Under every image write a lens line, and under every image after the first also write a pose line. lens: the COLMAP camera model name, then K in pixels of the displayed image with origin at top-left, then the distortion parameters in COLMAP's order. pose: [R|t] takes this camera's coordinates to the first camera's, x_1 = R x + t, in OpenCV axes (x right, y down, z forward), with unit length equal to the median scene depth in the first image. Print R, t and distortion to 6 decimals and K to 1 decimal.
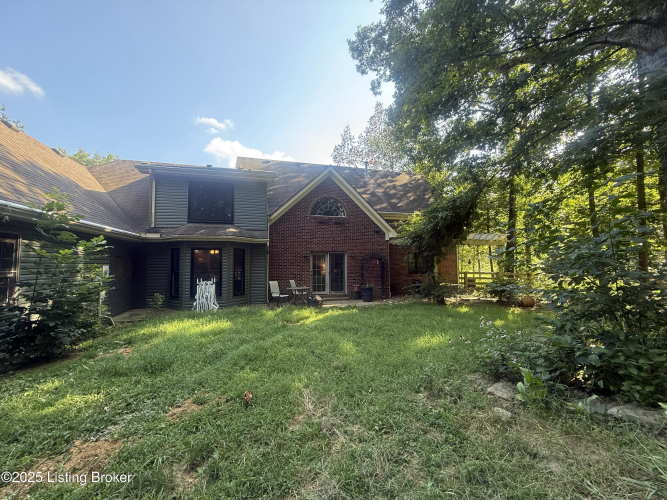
lens RADIAL K [[265.7, 0, 333.5], [0, 265.7, 250.0], [0, 0, 1]] dist [0.000357, 0.000125]
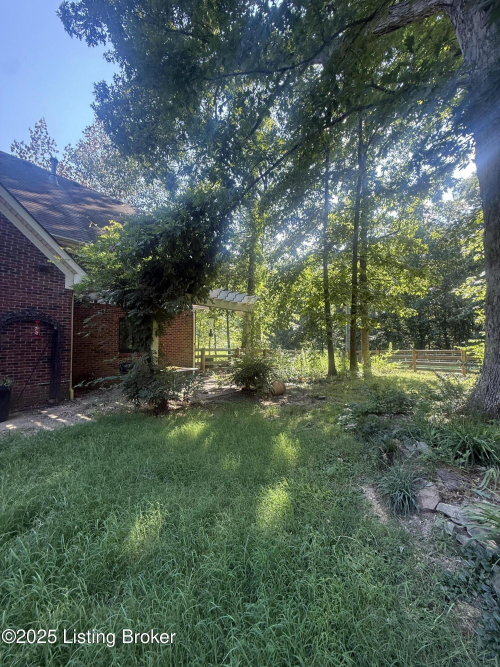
lens RADIAL K [[265.7, 0, 250.0], [0, 265.7, 333.5], [0, 0, 1]] dist [0.000357, 0.000125]
pose [[0.801479, 0.026508, 0.597436, 0.159000], [-0.041921, 0.999050, 0.011910, 0.025185], [-0.596552, -0.034591, 0.801828, 0.331621]]
